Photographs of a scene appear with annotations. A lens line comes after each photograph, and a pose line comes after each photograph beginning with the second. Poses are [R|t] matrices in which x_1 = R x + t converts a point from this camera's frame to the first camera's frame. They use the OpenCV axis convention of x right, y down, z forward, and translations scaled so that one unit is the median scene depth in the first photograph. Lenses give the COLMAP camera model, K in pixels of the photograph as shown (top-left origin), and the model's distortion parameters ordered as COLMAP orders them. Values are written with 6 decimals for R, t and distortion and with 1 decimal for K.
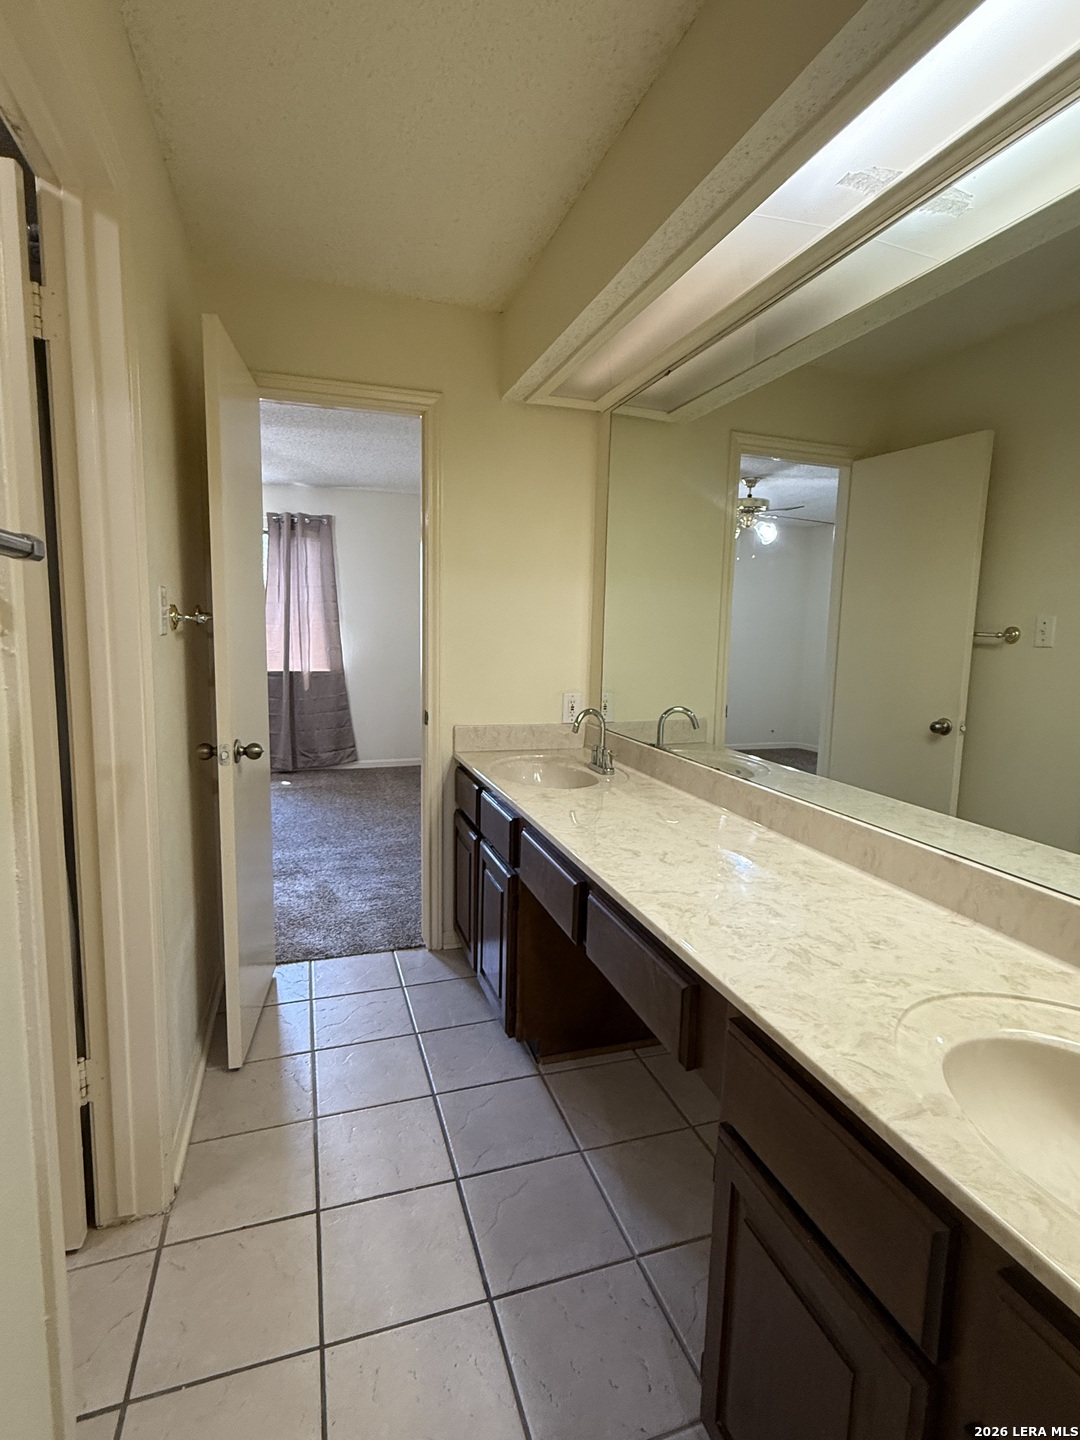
lens RADIAL K [[708.5, 0, 538.3], [0, 708.5, 715.7], [0, 0, 1]] dist [-0.000339, -0.001209]
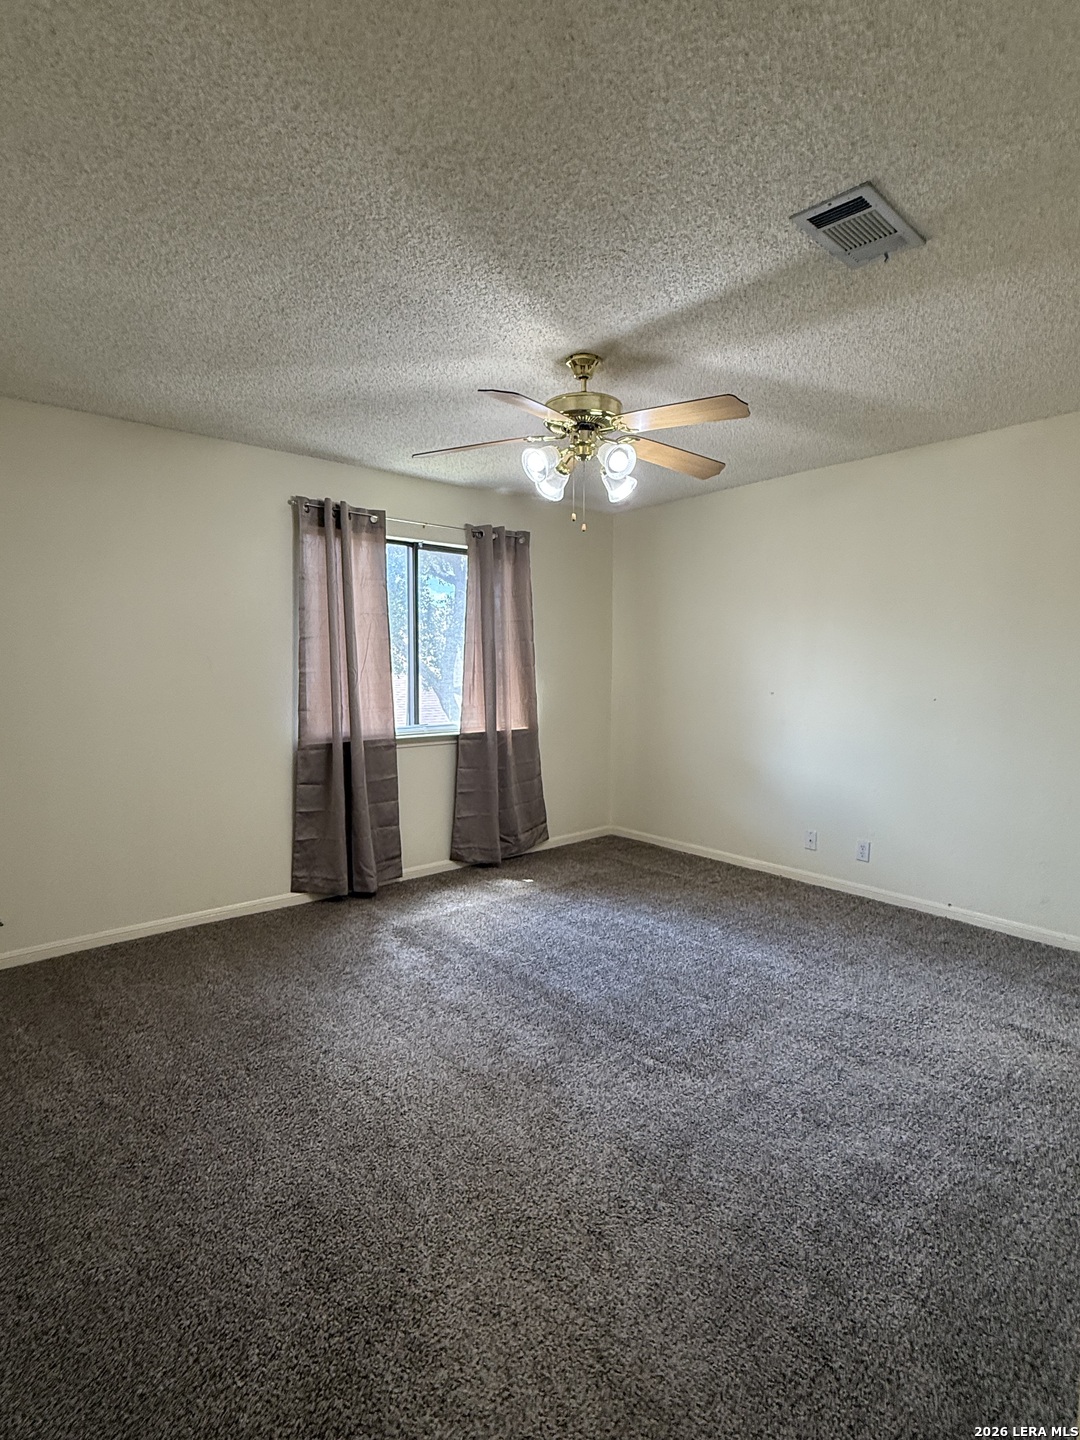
lens RADIAL K [[708.5, 0, 537.1], [0, 708.5, 719.9], [0, 0, 1]] dist [-0.000339, -0.001209]
pose [[0.923542, -0.056307, 0.379341, -0.599634], [0.076973, 0.996250, -0.039520, -0.042096], [-0.375693, 0.065698, 0.924412, 0.278908]]
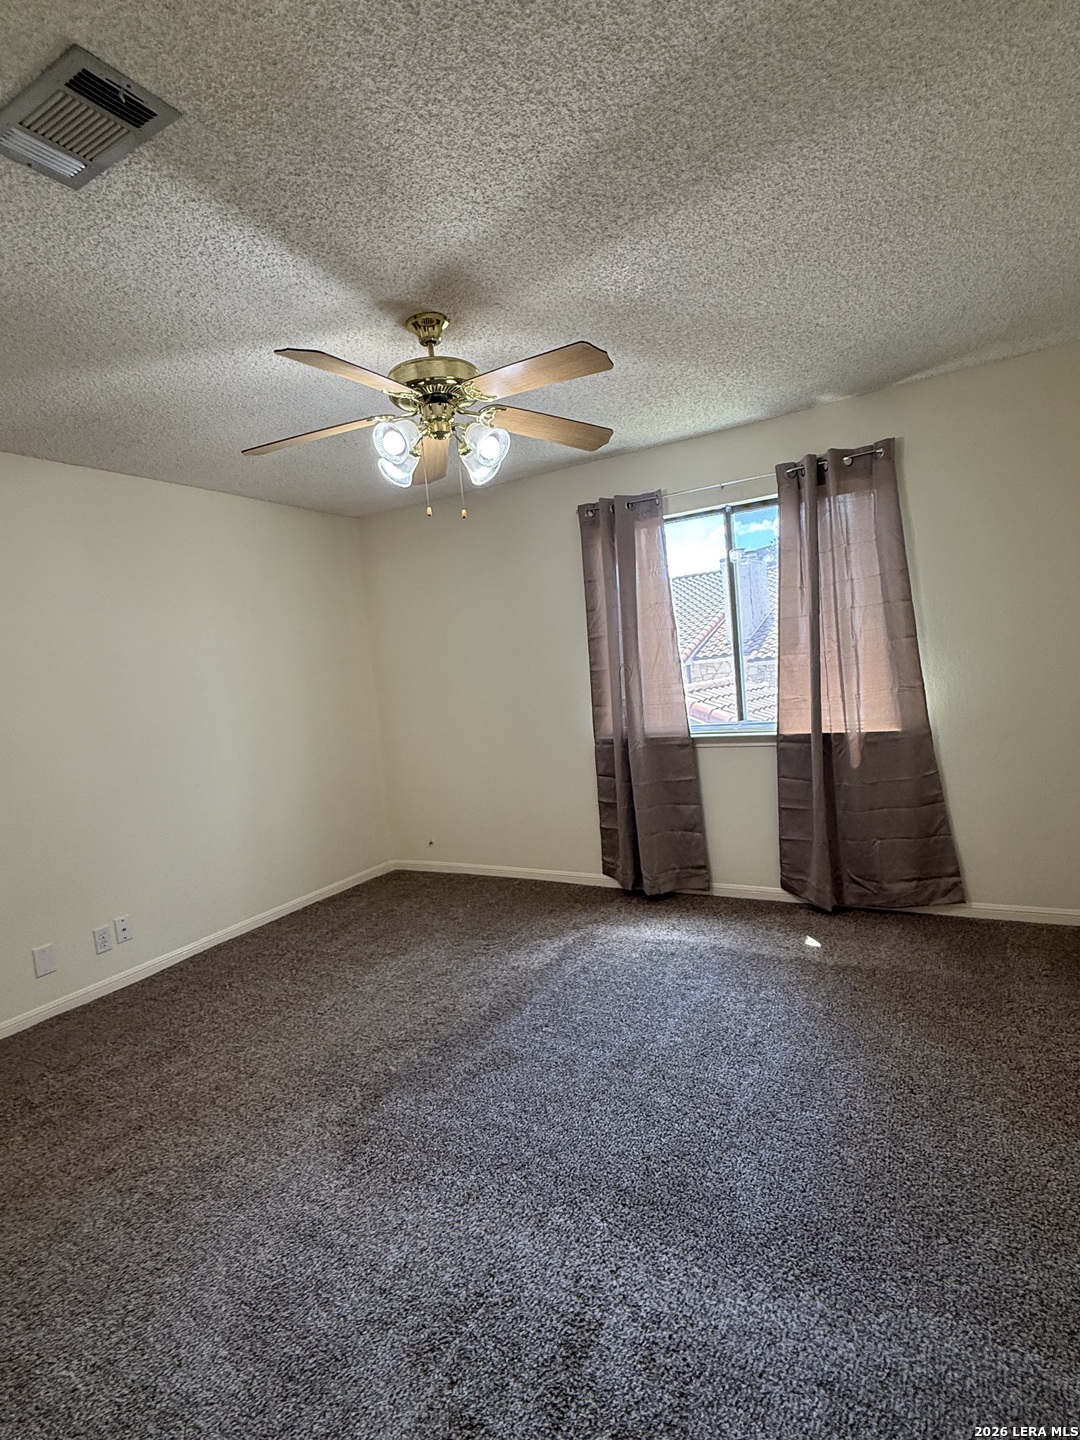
lens RADIAL K [[708.5, 0, 543.3], [0, 708.5, 721.6], [0, 0, 1]] dist [-0.000339, -0.001209]
pose [[0.670255, -0.029614, -0.741540, -0.082354], [0.007835, 0.999430, -0.032830, -0.056240], [0.742089, 0.016194, 0.670105, 0.457993]]
